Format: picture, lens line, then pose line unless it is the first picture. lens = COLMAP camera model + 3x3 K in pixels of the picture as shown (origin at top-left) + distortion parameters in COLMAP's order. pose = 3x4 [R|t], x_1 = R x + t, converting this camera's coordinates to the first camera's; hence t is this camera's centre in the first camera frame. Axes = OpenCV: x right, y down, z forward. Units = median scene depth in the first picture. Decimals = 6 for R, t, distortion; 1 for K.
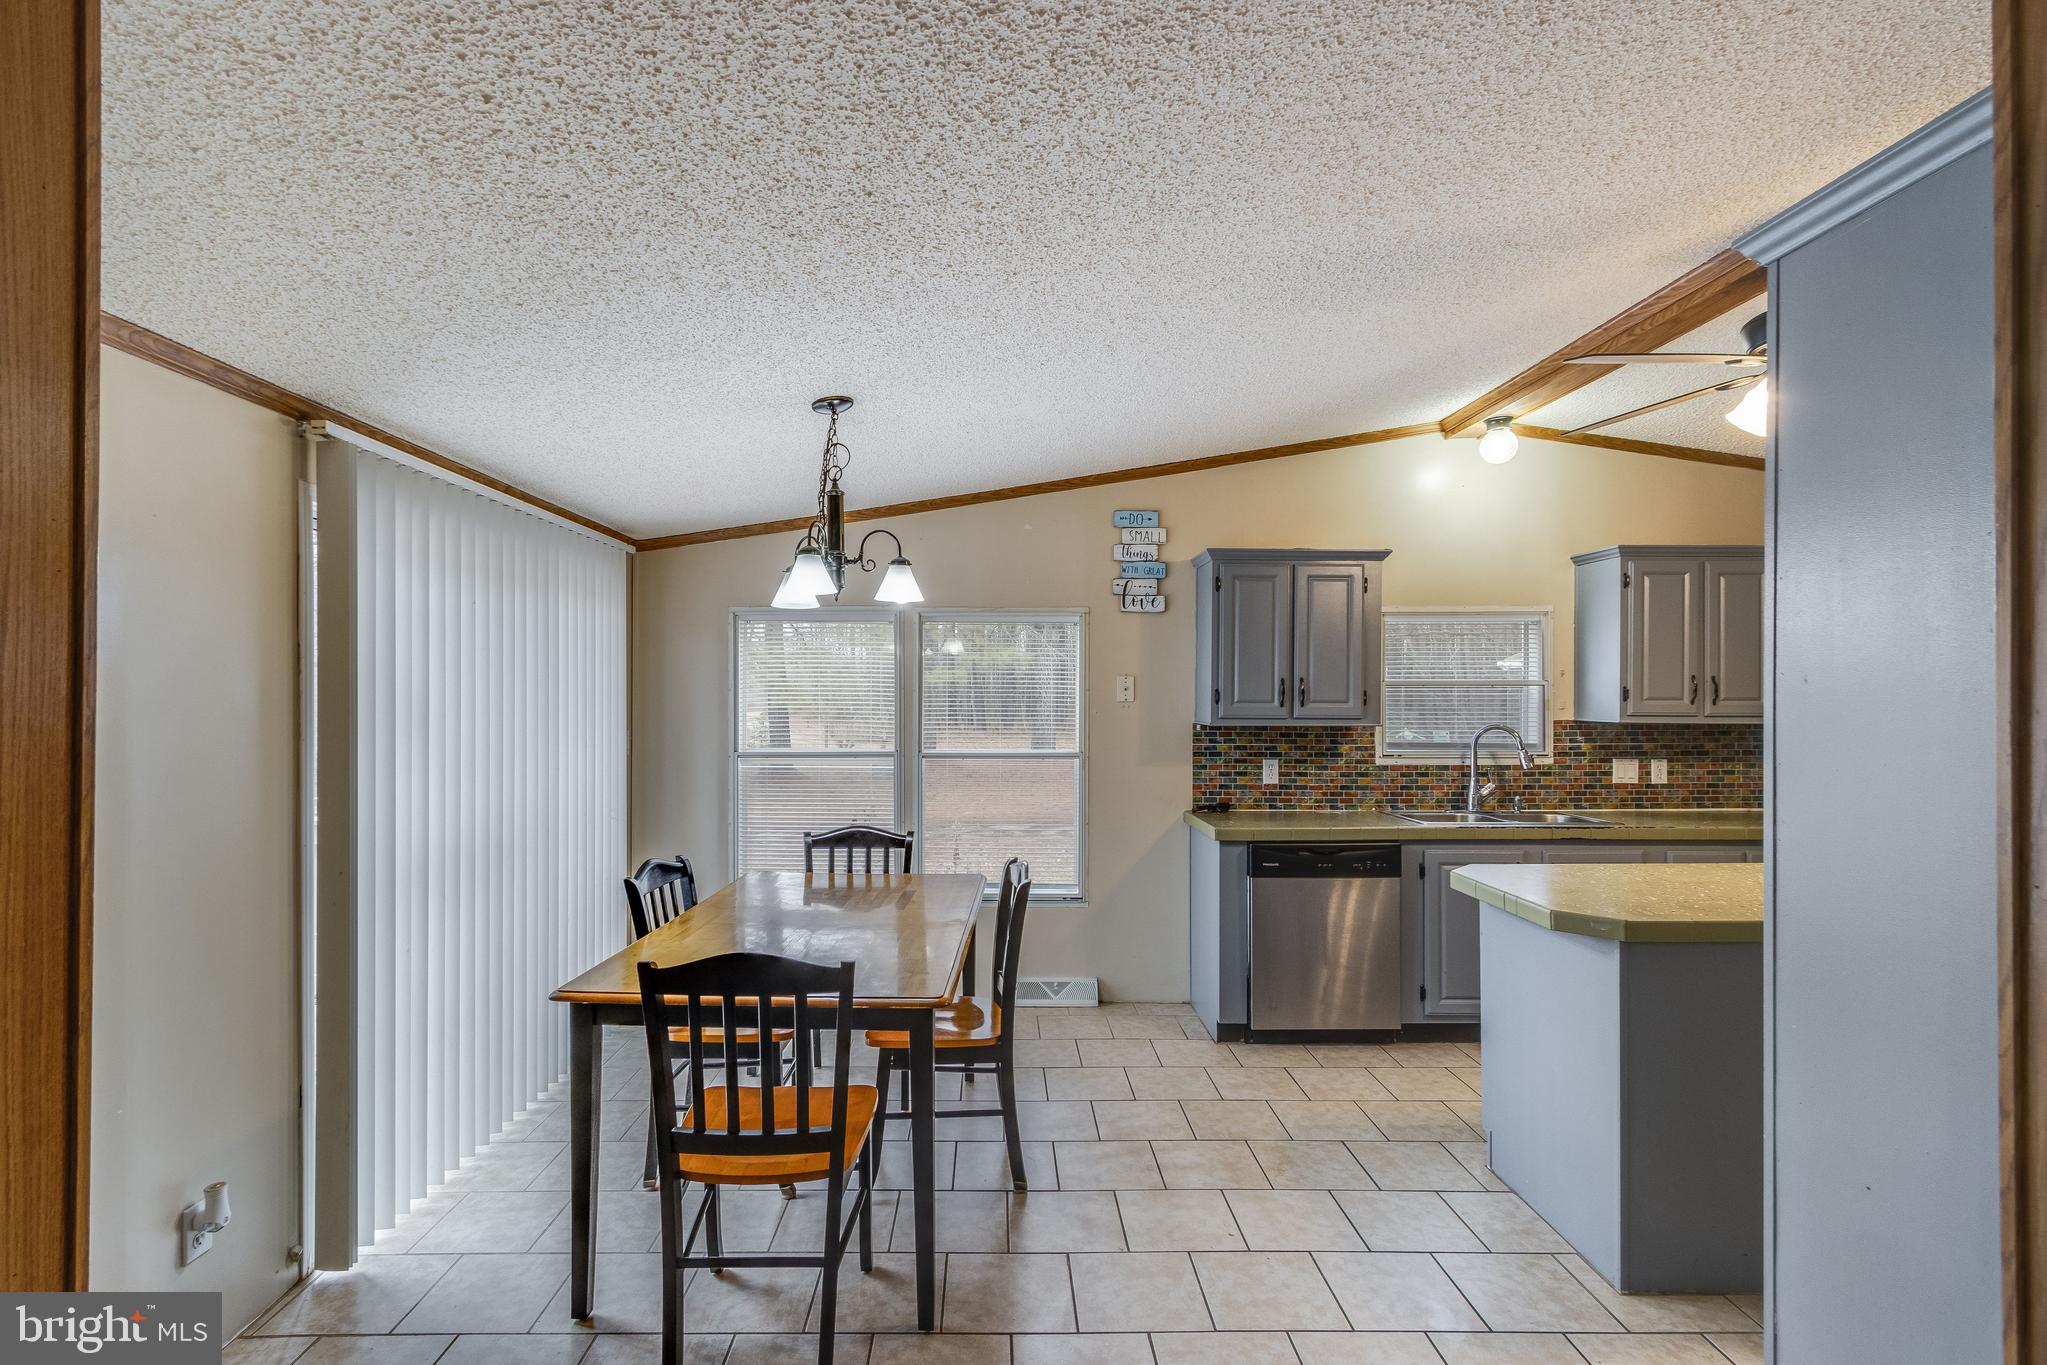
lens RADIAL K [[1005.2, 0, 1014.5], [0, 1005.2, 694.2], [0, 0, 1]] dist [-0.001792, -0.000552]
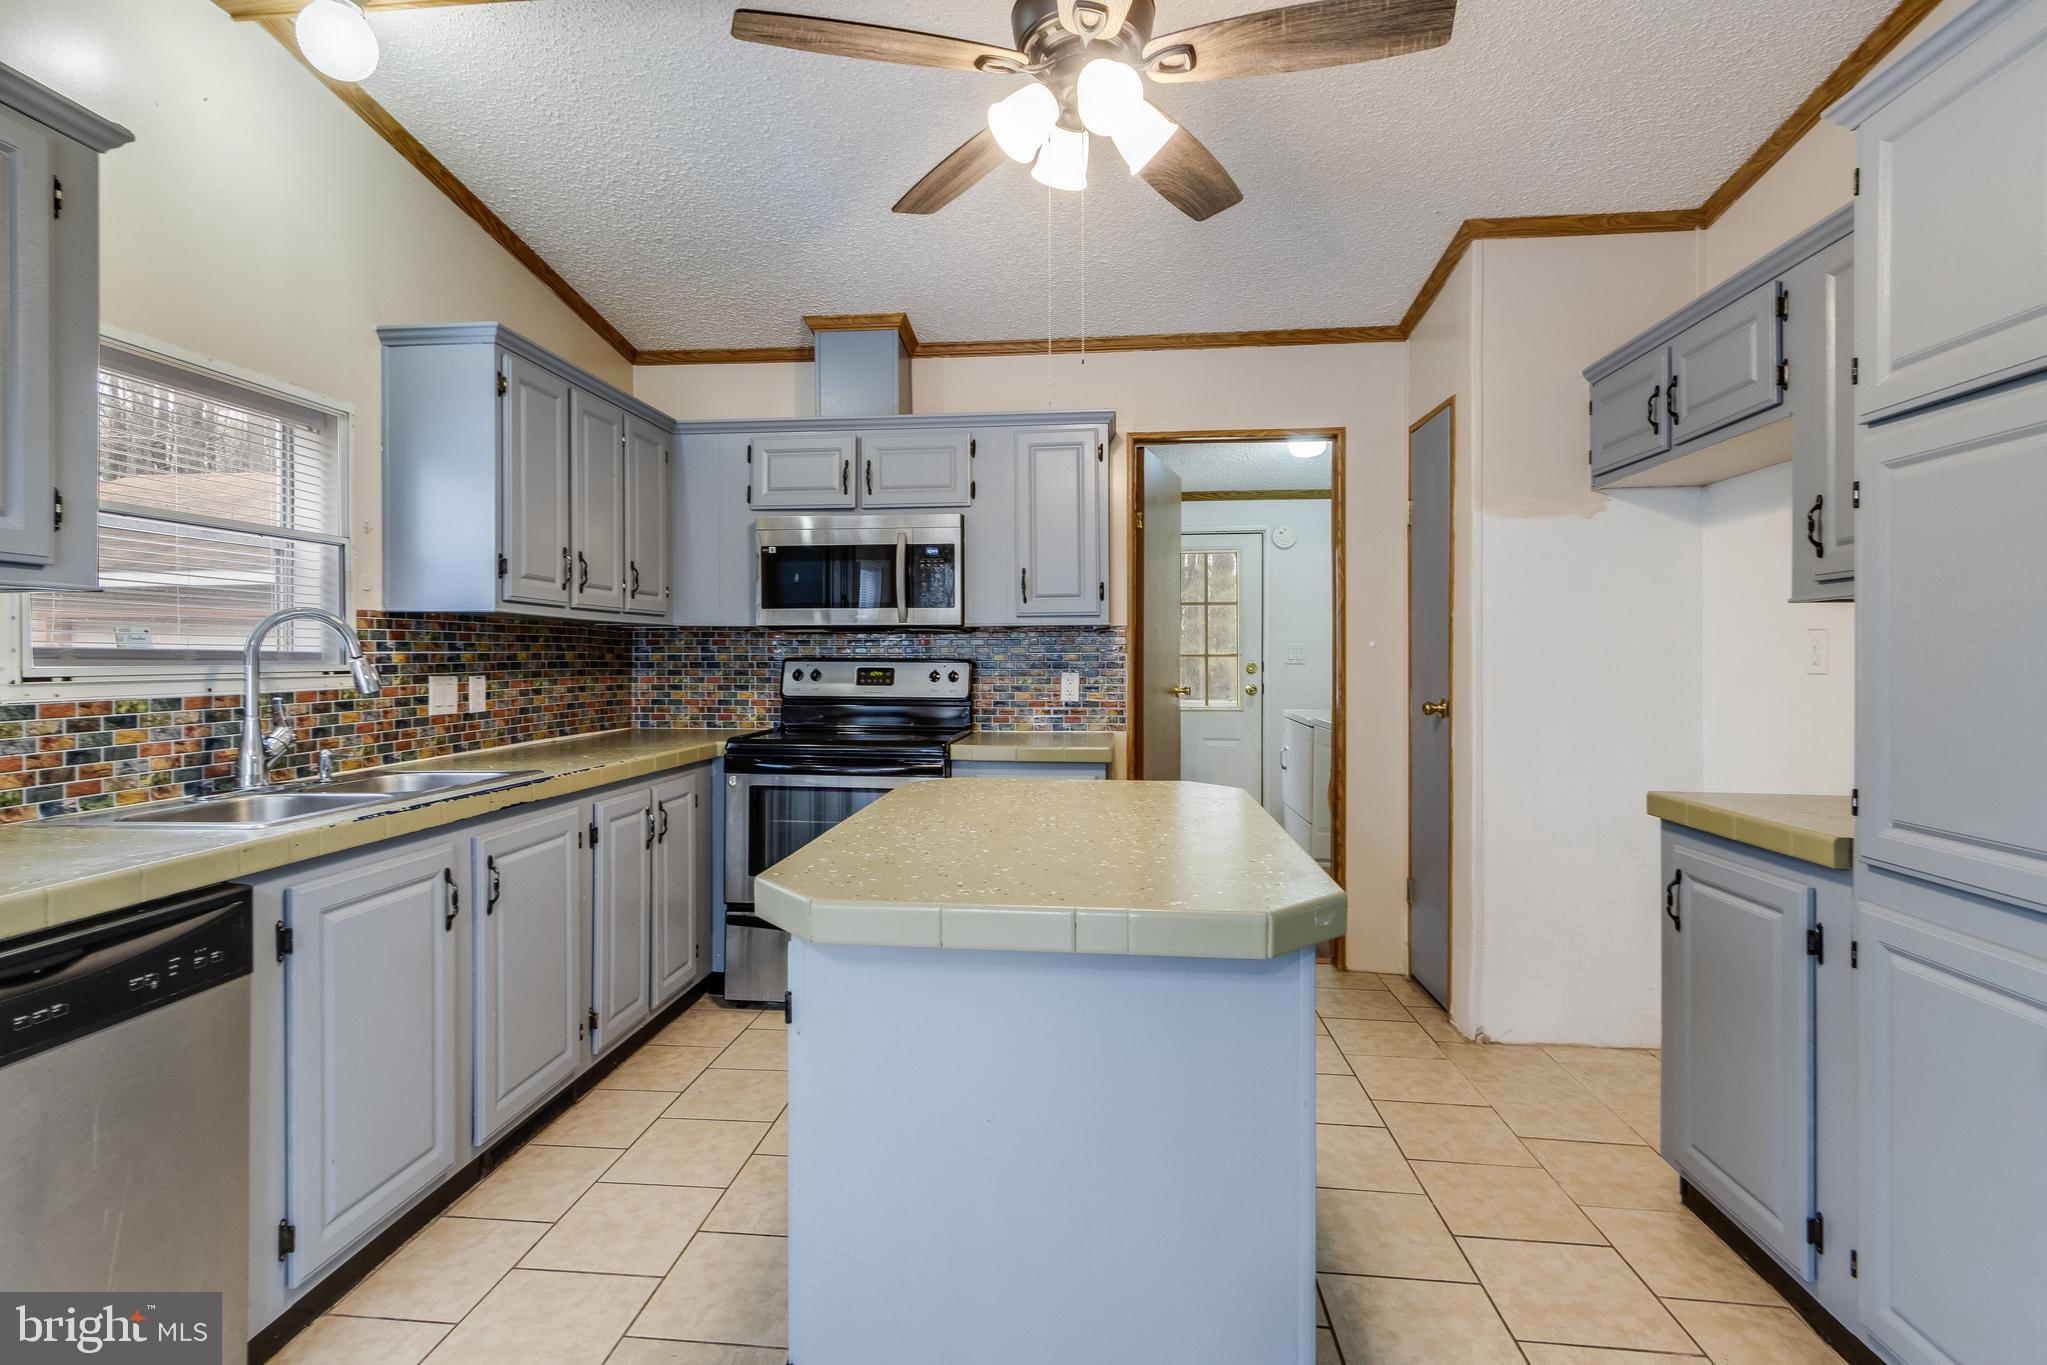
lens RADIAL K [[978.8, 0, 993.9], [0, 978.8, 655.2], [0, 0, 1]] dist [-0.000341, -0.000216]
pose [[0.127249, 0.000141, 0.991871, 0.041340], [0.000455, 1.000000, -0.000201, 0.051866], [-0.991871, 0.000477, 0.127249, 0.581540]]
